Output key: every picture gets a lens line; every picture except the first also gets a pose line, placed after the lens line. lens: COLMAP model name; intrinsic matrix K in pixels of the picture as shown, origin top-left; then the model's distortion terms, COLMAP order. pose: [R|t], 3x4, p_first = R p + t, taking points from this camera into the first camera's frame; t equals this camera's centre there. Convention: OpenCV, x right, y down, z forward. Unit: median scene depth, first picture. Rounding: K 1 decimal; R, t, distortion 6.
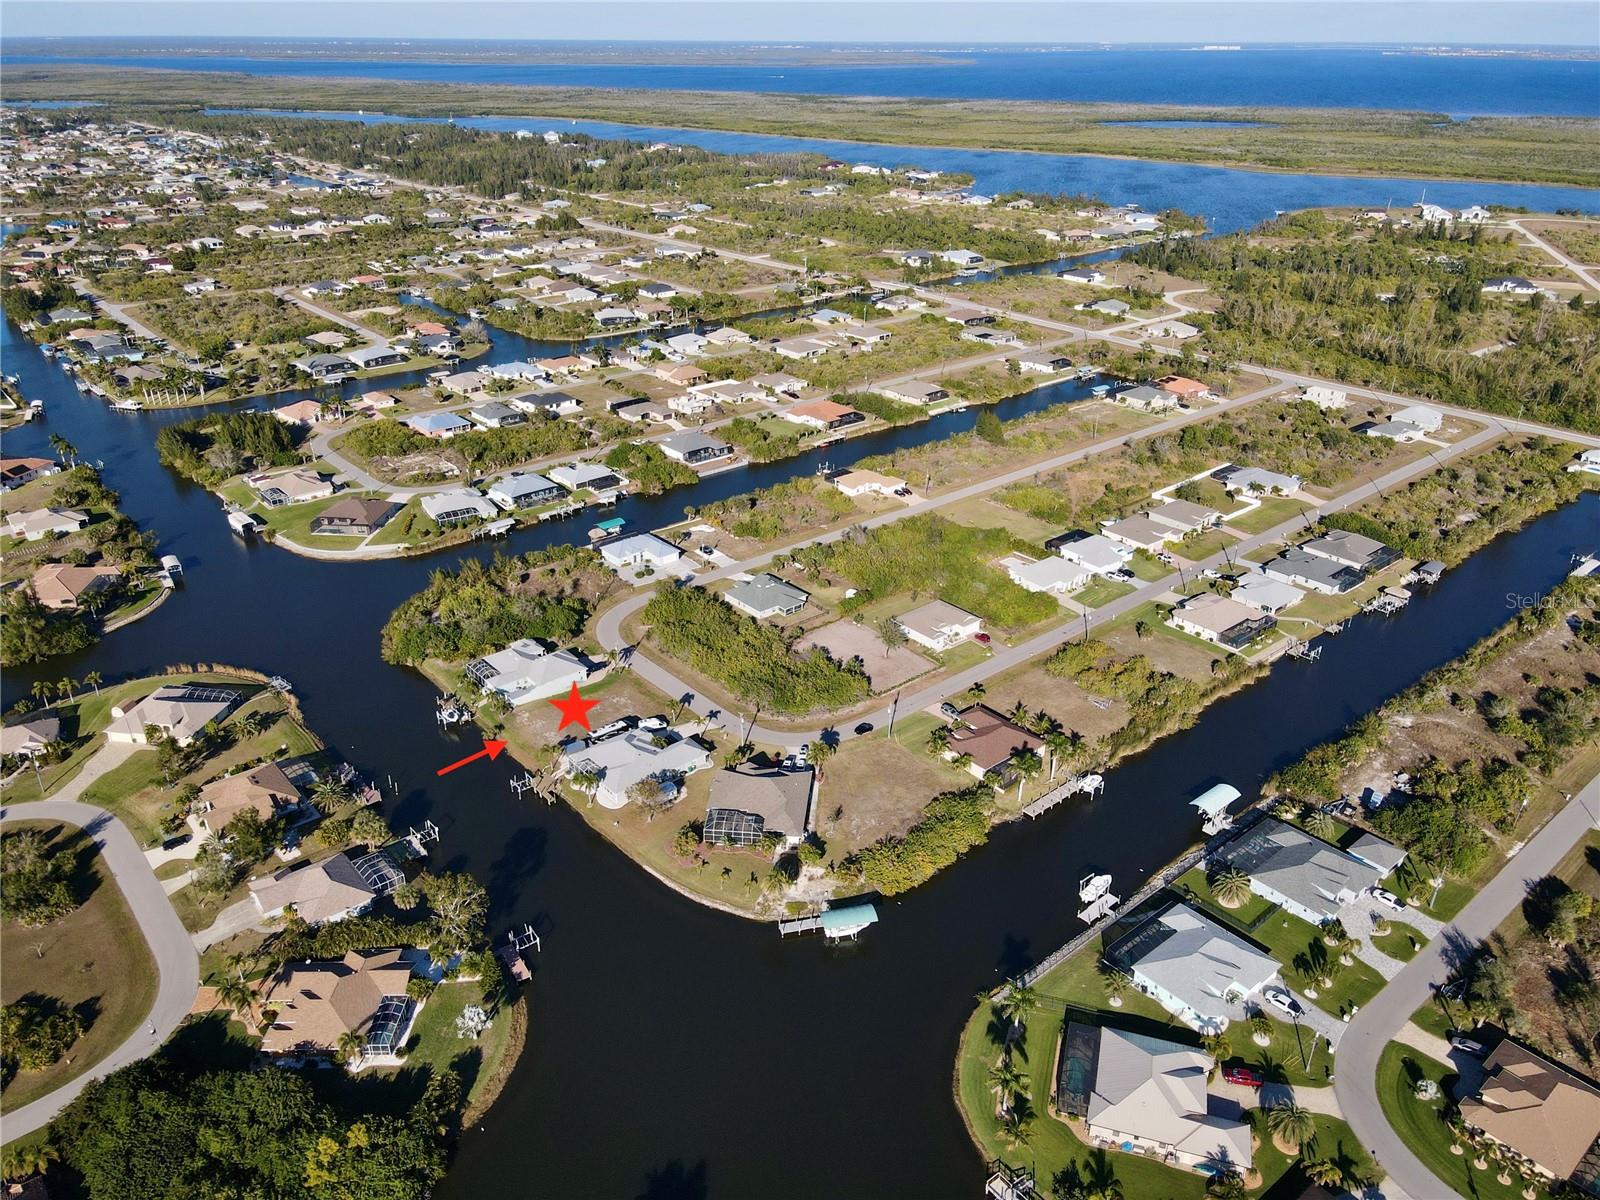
lens RADIAL K [[1175.4, 0, 800.5], [0, 1175.4, 592.7], [0, 0, 1]] dist [-0.003307, 0.036247]
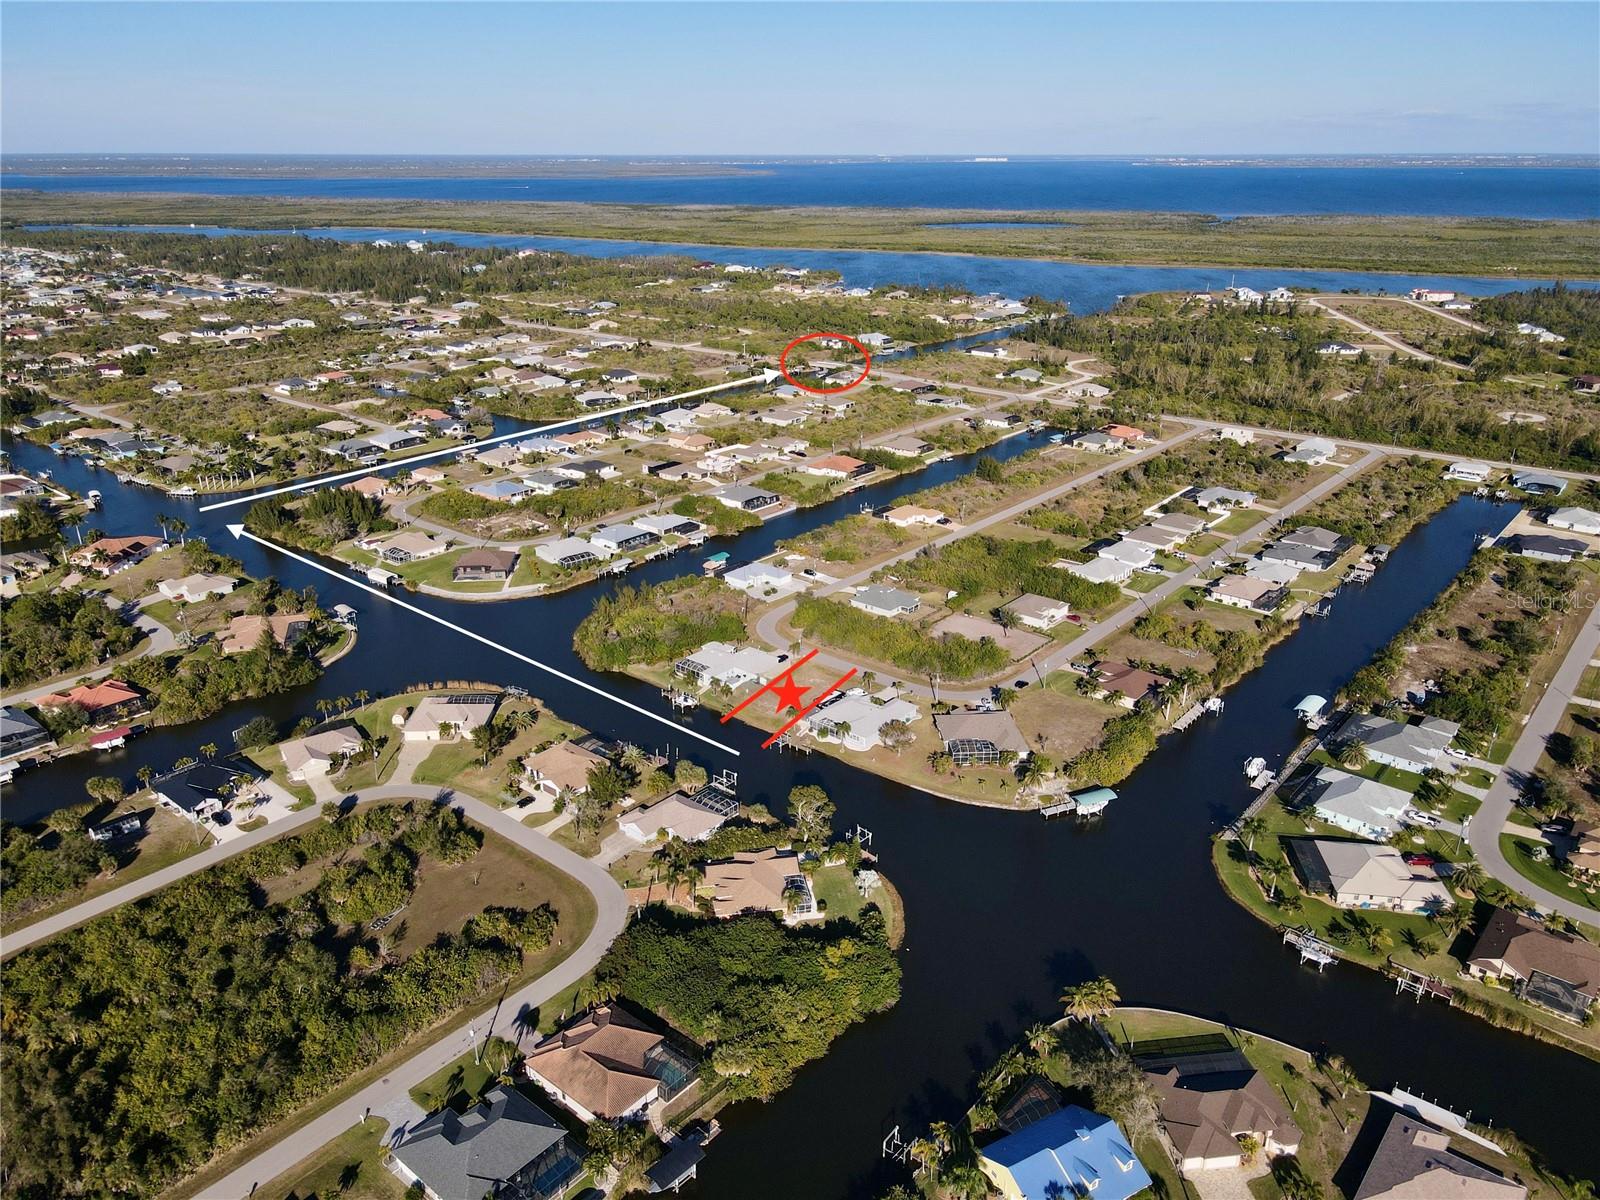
lens RADIAL K [[1175.4, 0, 800.5], [0, 1175.4, 592.7], [0, 0, 1]] dist [-0.003307, 0.036247]
pose [[0.986048, -0.063514, 0.153869, -0.260275], [0.075789, 0.994279, -0.075263, 0.068552], [-0.148208, 0.085874, 0.985221, -0.143233]]
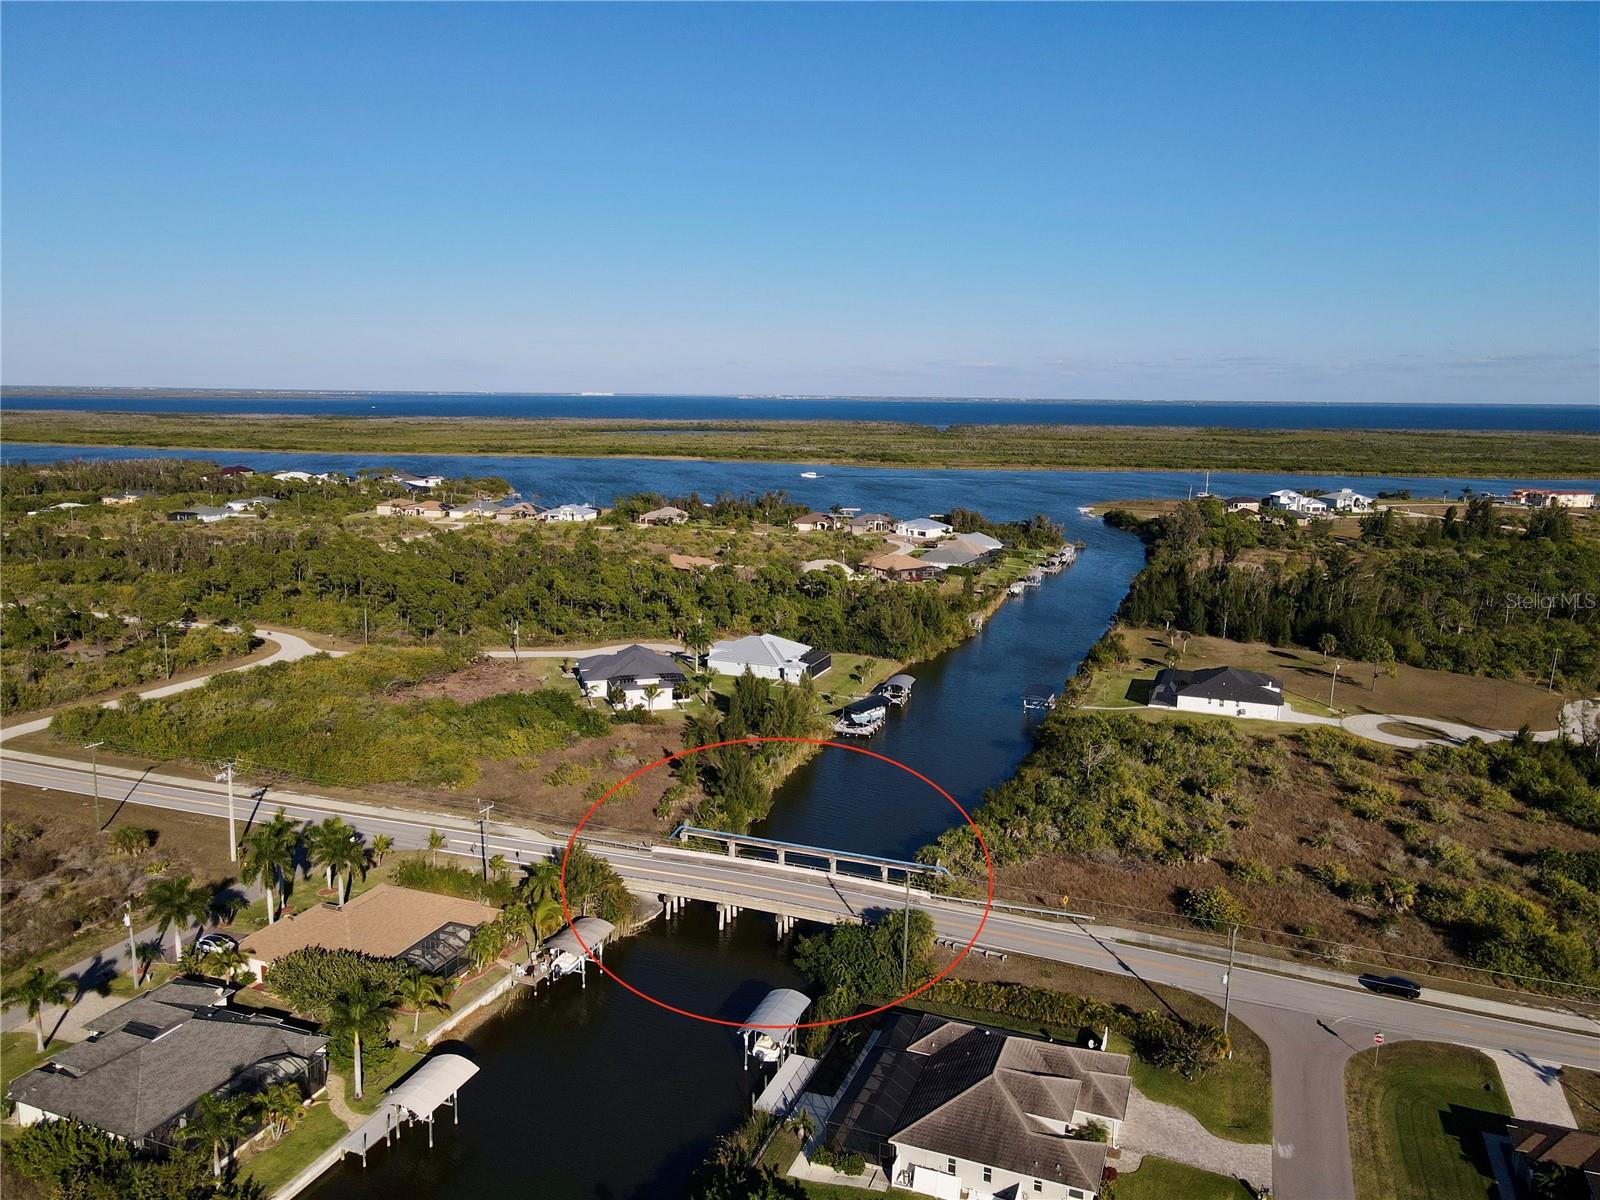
lens RADIAL K [[1175.4, 0, 800.5], [0, 1175.4, 592.7], [0, 0, 1]] dist [-0.003307, 0.036247]
pose [[0.879732, -0.074707, 0.469564, -0.004455], [0.197220, 0.955950, -0.217404, -0.510131], [-0.432638, 0.283865, 0.855713, 1.585639]]
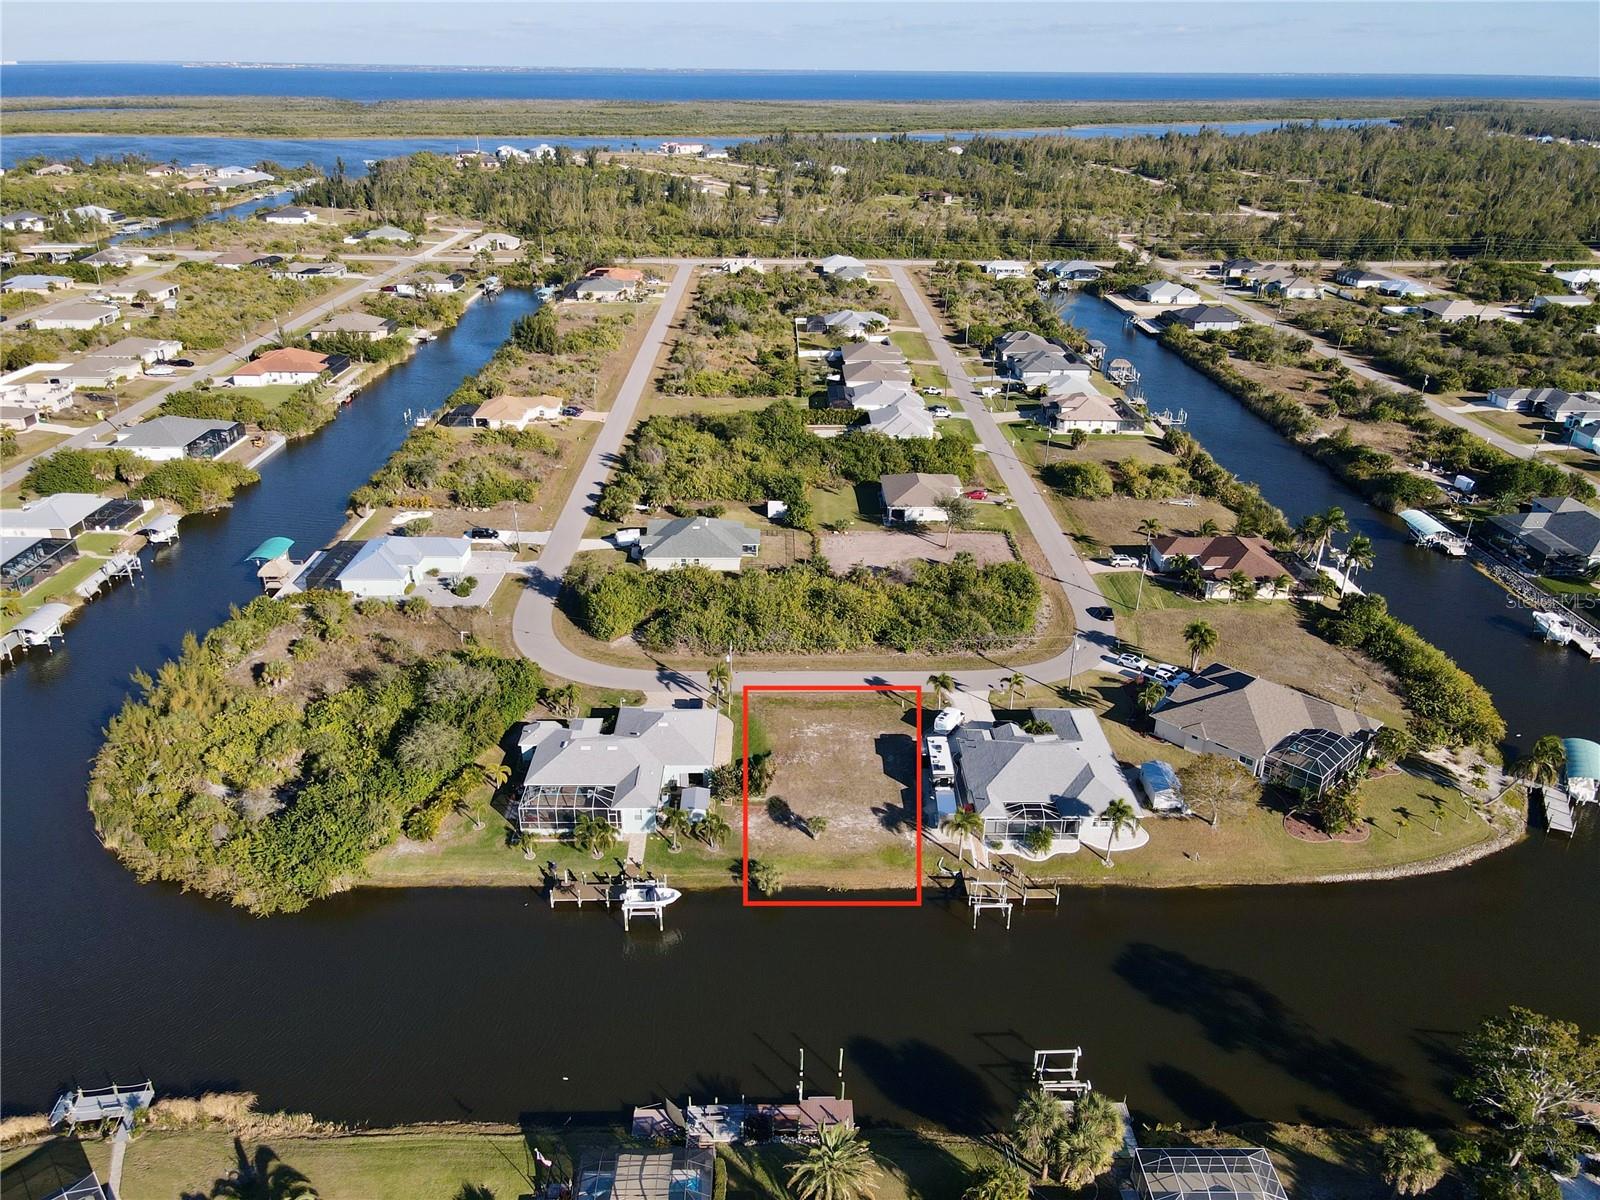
lens RADIAL K [[1173.7, 0, 800.6], [0, 1173.7, 593.8], [0, 0, 1]] dist [0.007862, 0.013959]
pose [[0.634732, -0.316356, 0.705006, -0.391308], [0.325986, 0.936821, 0.126886, -0.029563], [-0.700605, 0.149284, 0.697758, 0.460515]]
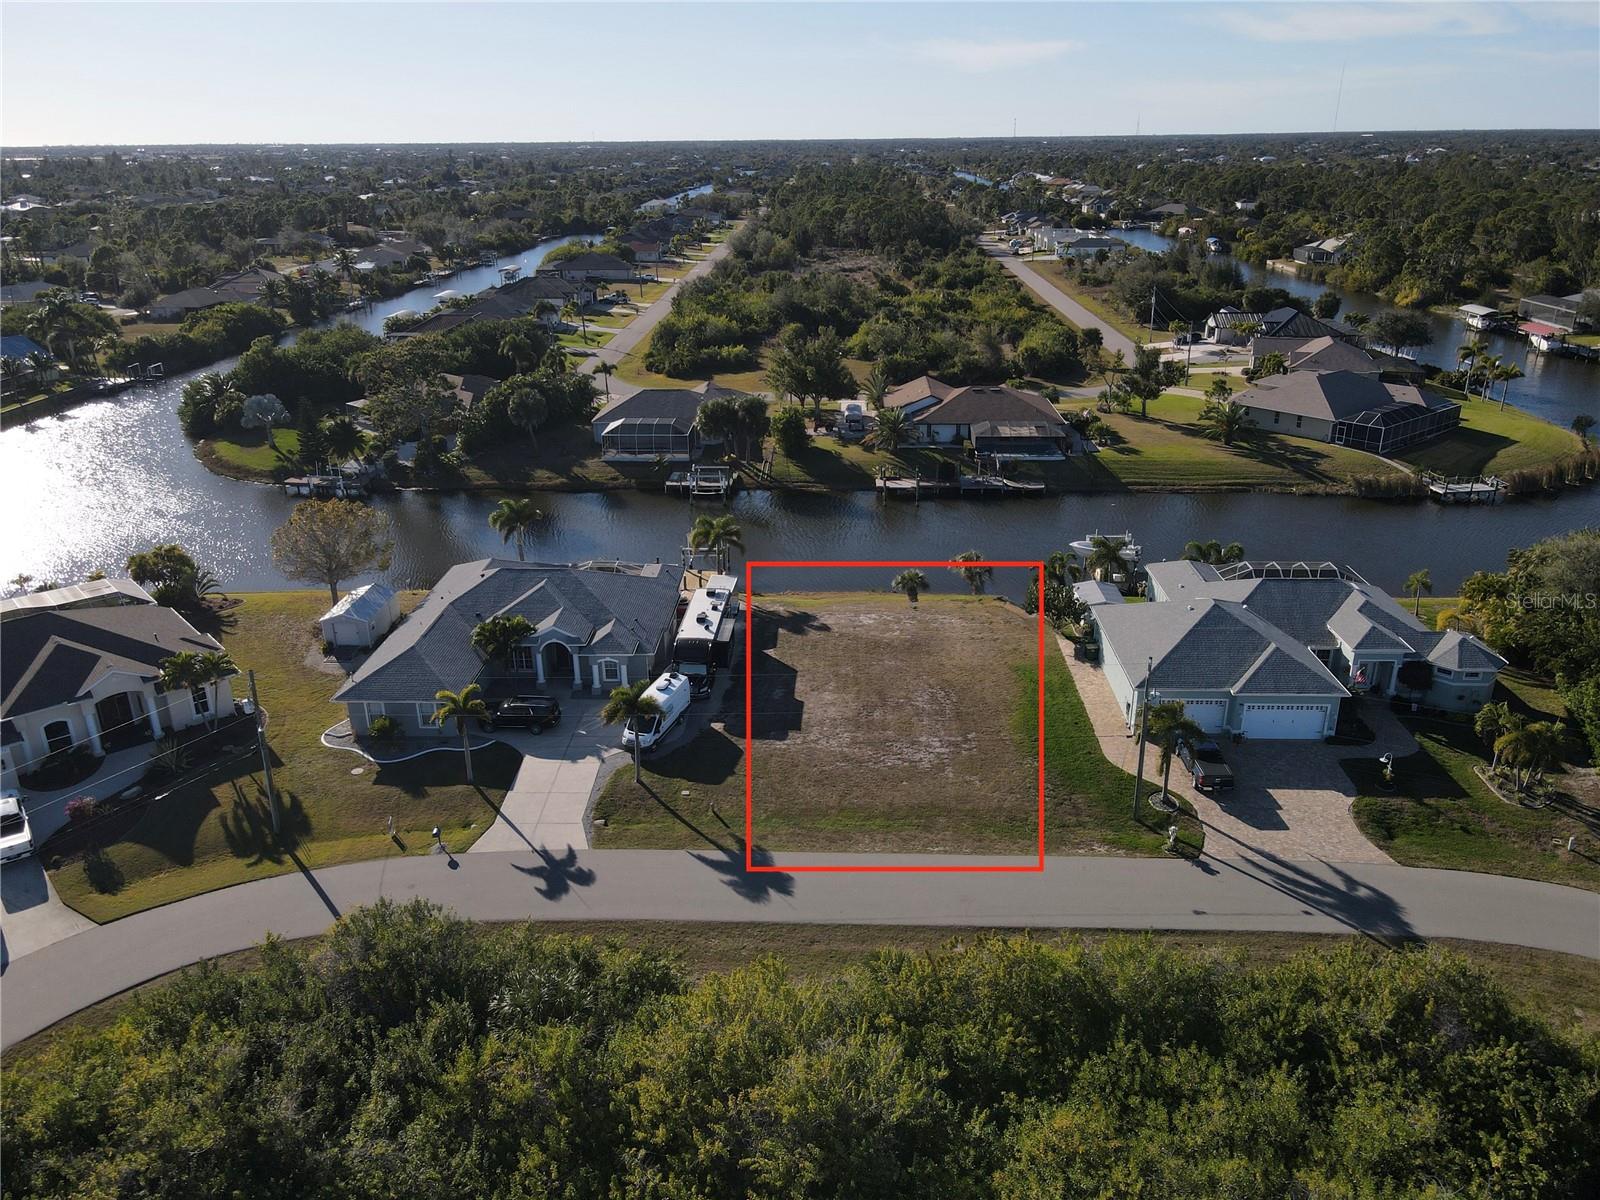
lens RADIAL K [[1173.7, 0, 800.6], [0, 1173.7, 593.8], [0, 0, 1]] dist [0.007862, 0.013959]
pose [[-0.673058, 0.270987, -0.688156, 0.022407], [-0.307821, 0.743397, 0.593807, -0.057427], [0.672487, 0.611496, -0.416934, 0.799571]]
